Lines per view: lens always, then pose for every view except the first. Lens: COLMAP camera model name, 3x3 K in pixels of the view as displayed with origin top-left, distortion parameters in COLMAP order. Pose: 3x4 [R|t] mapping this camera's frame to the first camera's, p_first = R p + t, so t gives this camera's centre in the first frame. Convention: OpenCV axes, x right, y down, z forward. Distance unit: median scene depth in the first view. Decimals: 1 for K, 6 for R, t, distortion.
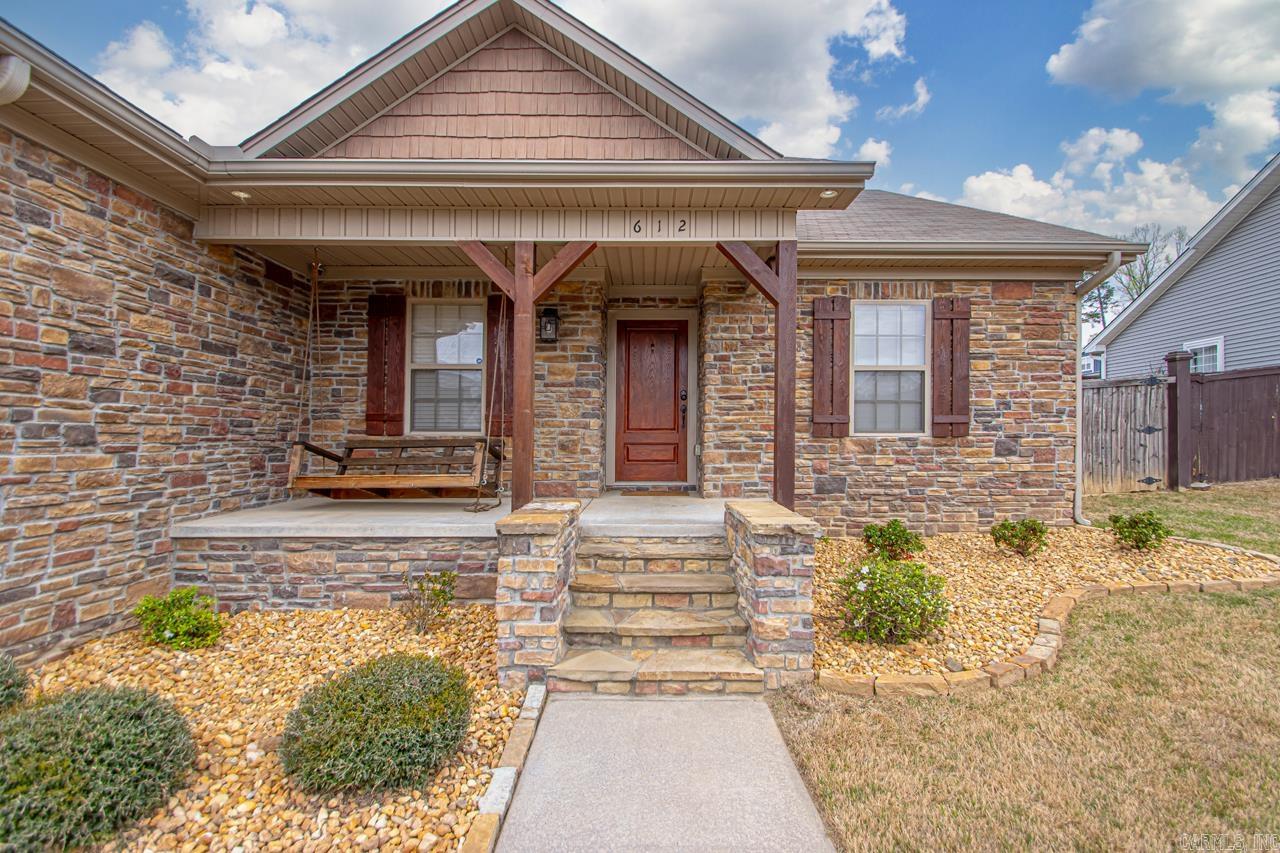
lens RADIAL K [[587.8, 0, 658.1], [0, 587.8, 414.4], [0, 0, 1]] dist [0.035075, -0.017192]
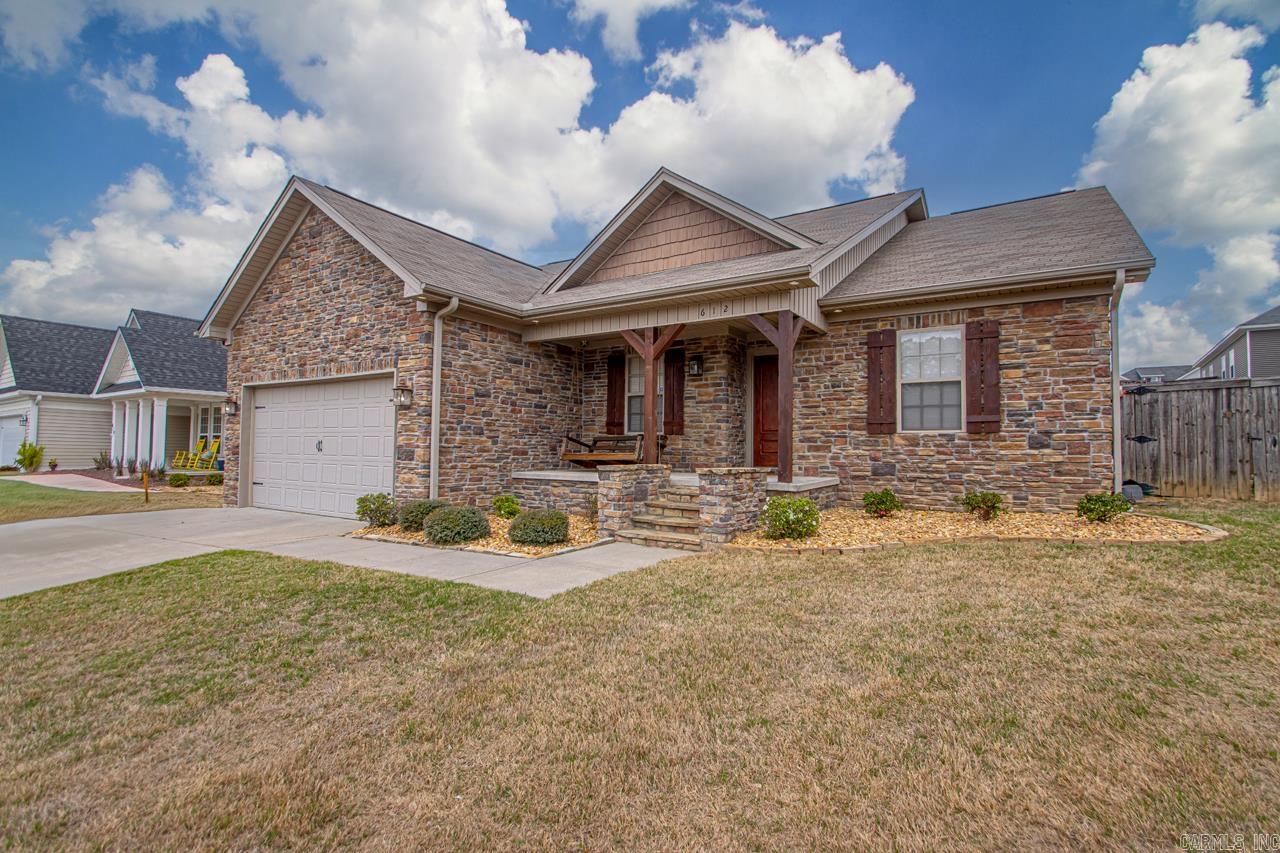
lens RADIAL K [[587.8, 0, 672.5], [0, 587.8, 402.6], [0, 0, 1]] dist [0.035075, -0.017192]
pose [[0.857372, -0.034771, -0.513521, 0.576900], [0.011626, 0.998769, -0.048216, 0.027121], [0.514566, 0.035369, 0.856721, -0.404014]]
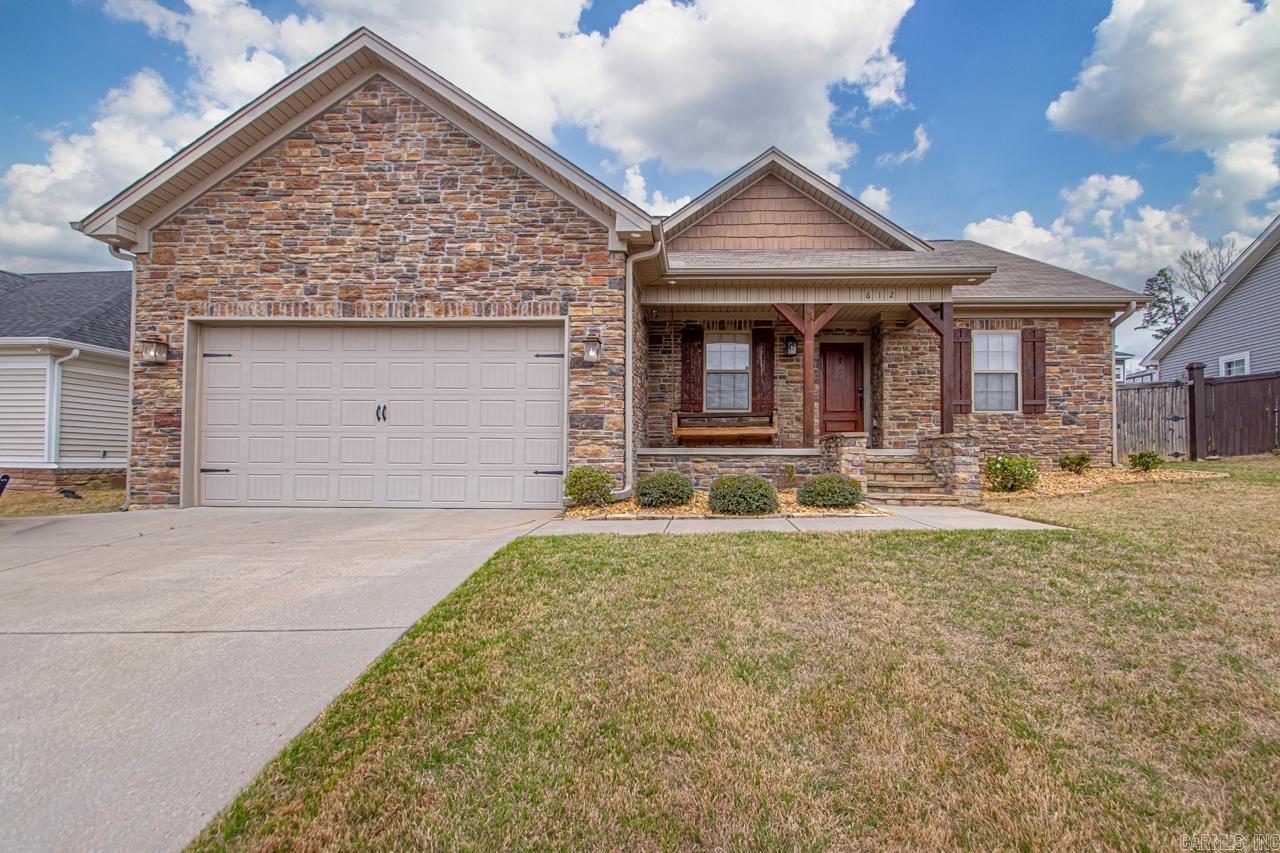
lens RADIAL K [[581.3, 0, 716.6], [0, 581.3, 414.6], [0, 0, 1]] dist [0.032076, -0.001597]
pose [[0.999796, -0.000139, -0.020175, -0.356099], [-0.000453, 0.999569, -0.029344, 0.090666], [0.020171, 0.029348, 0.999366, -0.646856]]
